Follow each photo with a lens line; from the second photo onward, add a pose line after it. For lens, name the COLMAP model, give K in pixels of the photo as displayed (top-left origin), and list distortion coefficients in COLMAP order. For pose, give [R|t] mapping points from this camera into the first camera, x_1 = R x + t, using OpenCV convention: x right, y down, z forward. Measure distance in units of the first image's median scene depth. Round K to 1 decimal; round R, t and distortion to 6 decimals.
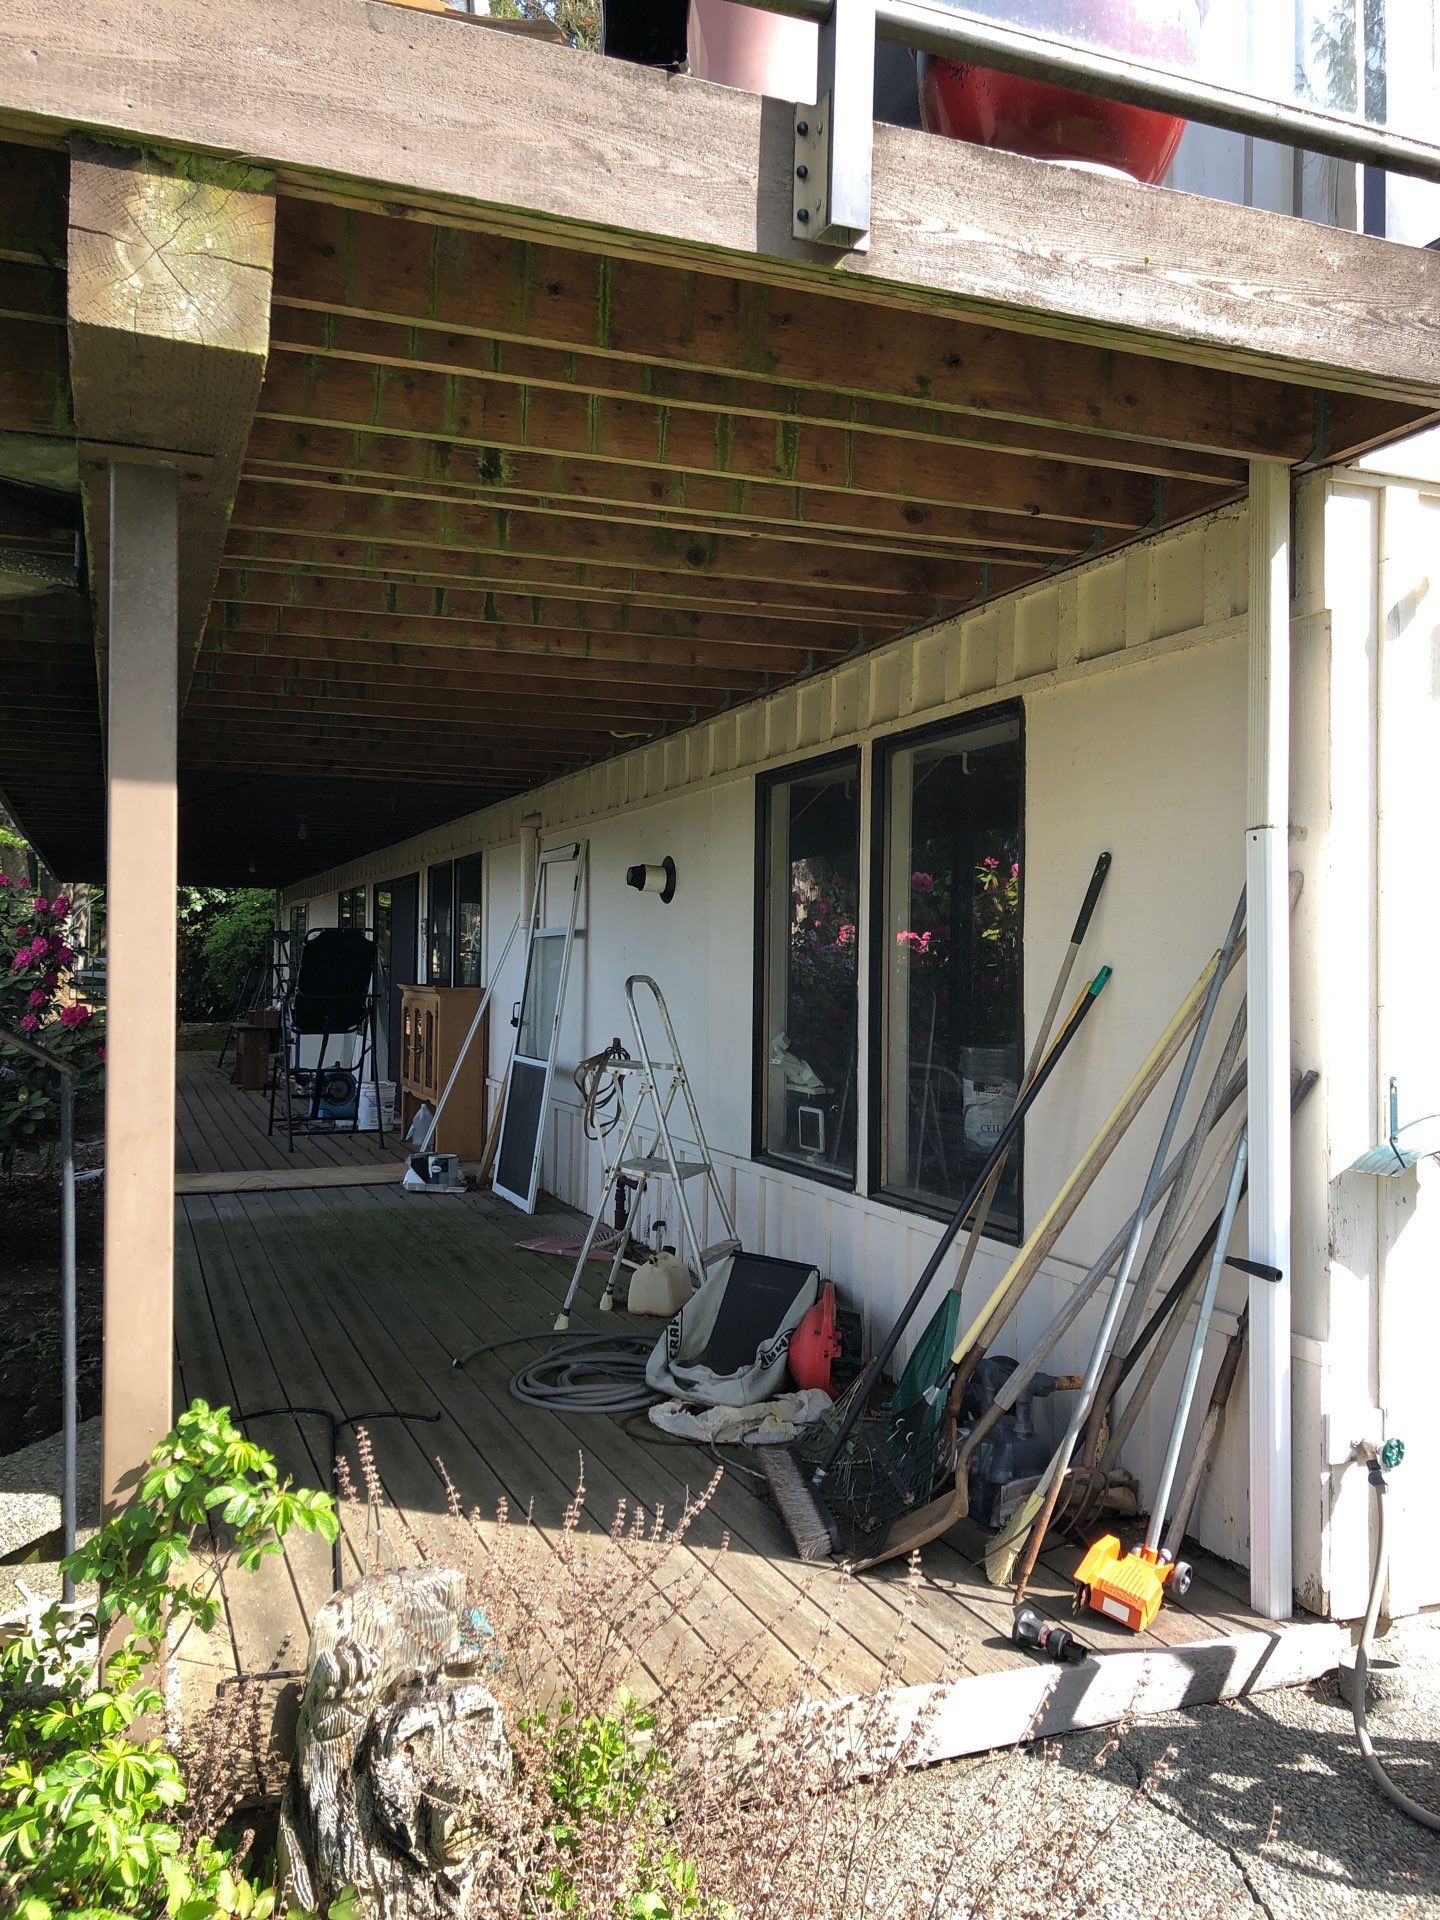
lens RADIAL K [[1561.5, 0, 725.4], [0, 1561.5, 961.5], [0, 0, 1]] dist [0.030469, -0.025088]
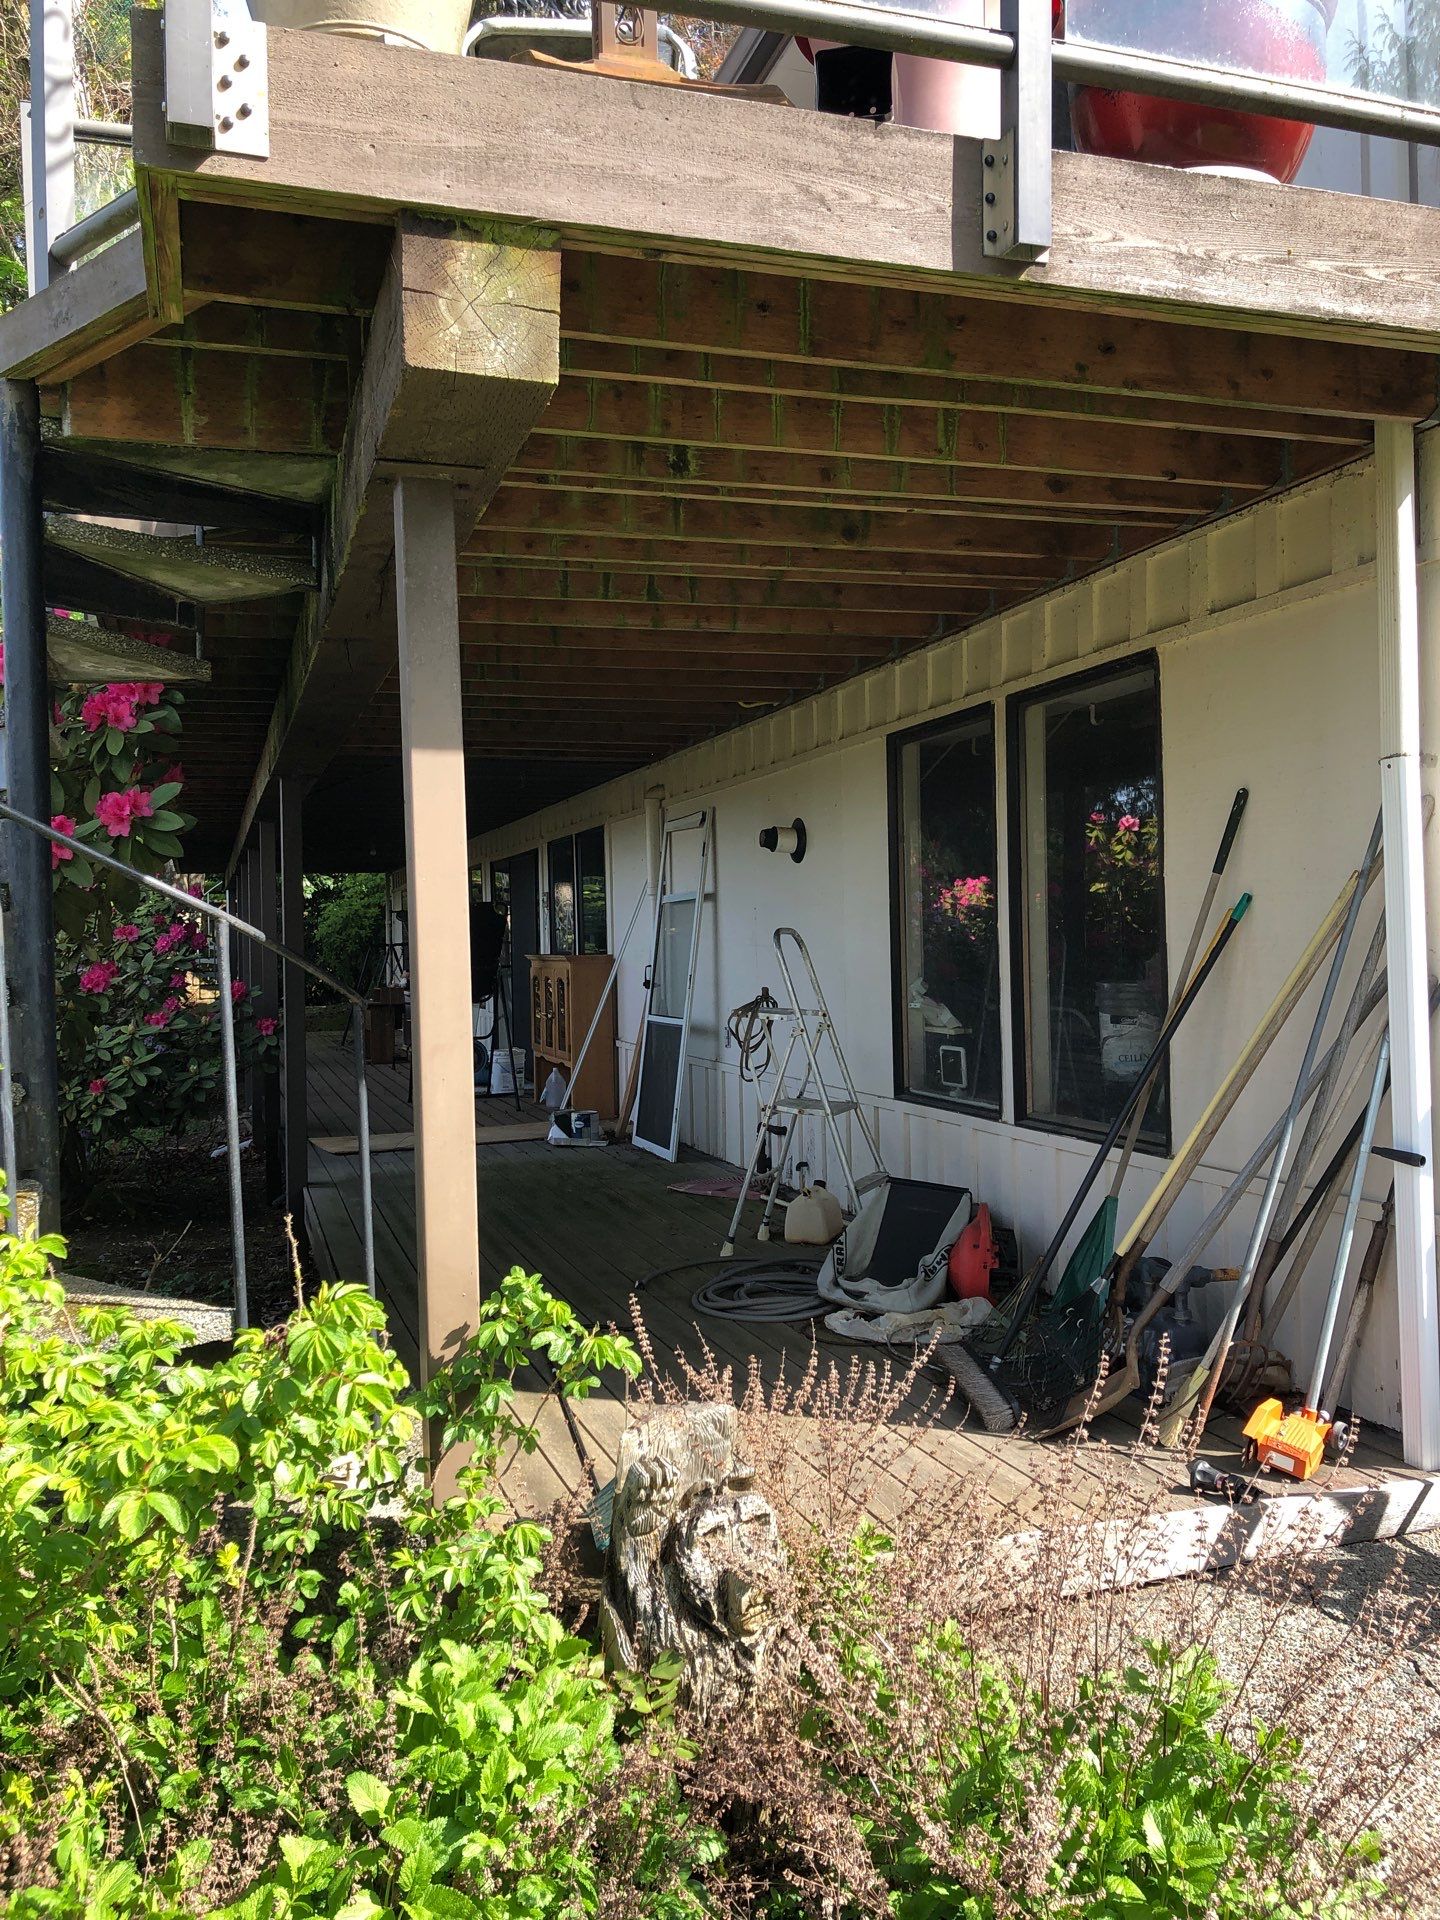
lens RADIAL K [[1561.5, 0, 726.3], [0, 1561.5, 961.5], [0, 0, 1]] dist [0.030469, -0.025088]
pose [[0.998064, -0.032274, -0.053168, -0.072585], [0.033137, 0.999332, 0.015423, 0.025888], [0.052634, -0.017155, 0.998466, -0.126914]]
